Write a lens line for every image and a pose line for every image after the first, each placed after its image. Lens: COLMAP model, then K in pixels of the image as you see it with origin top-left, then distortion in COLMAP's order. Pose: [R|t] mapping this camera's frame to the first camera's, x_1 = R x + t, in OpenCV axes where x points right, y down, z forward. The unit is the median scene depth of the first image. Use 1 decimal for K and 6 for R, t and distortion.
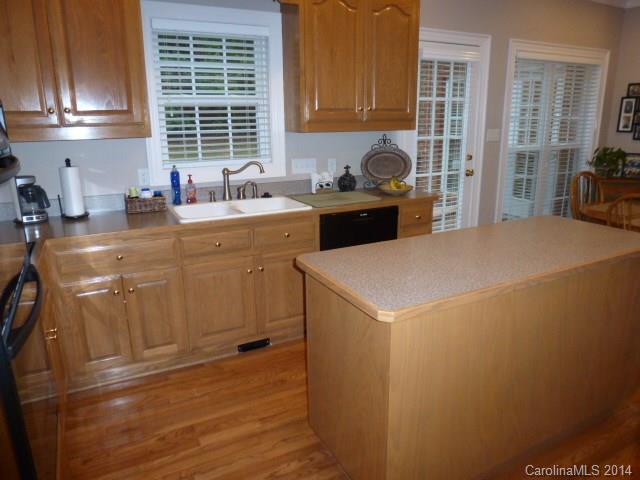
lens RADIAL K [[458.4, 0, 320.0], [0, 458.4, 240.0], [0, 0, 1]] dist [-0.053267, 0.002963]
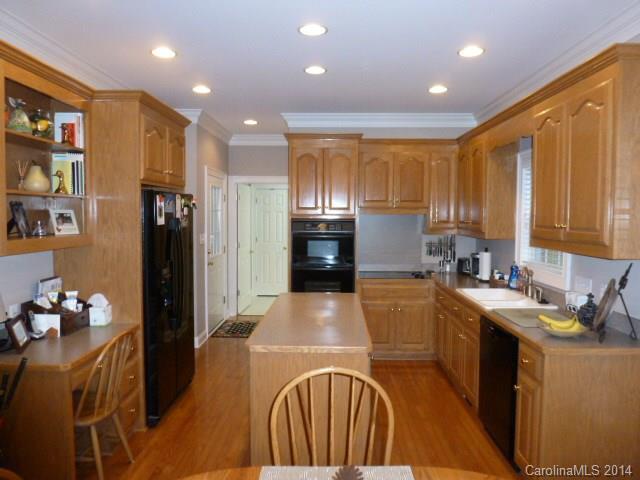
lens RADIAL K [[451.6, 0, 319.1], [0, 451.6, 255.1], [0, 0, 1]] dist [-0.063911, -0.000573]
pose [[-0.483857, 0.075420, -0.871891, 1.057661], [-0.248226, 0.943536, 0.219370, -0.303503], [0.839206, 0.322570, -0.437816, 0.995404]]
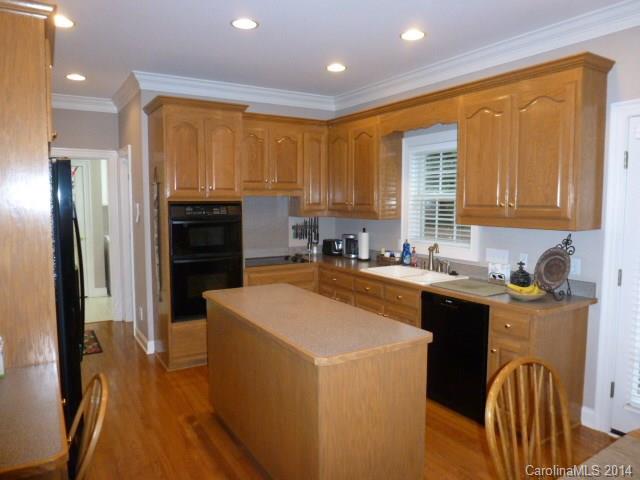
lens RADIAL K [[458.4, 0, 320.0], [0, 458.4, 240.0], [0, 0, 1]] dist [-0.053267, 0.002963]
pose [[0.070154, 0.086523, -0.993777, 1.056624], [-0.280630, 0.957708, 0.063572, -0.161471], [0.957249, 0.274424, 0.091468, 0.539986]]
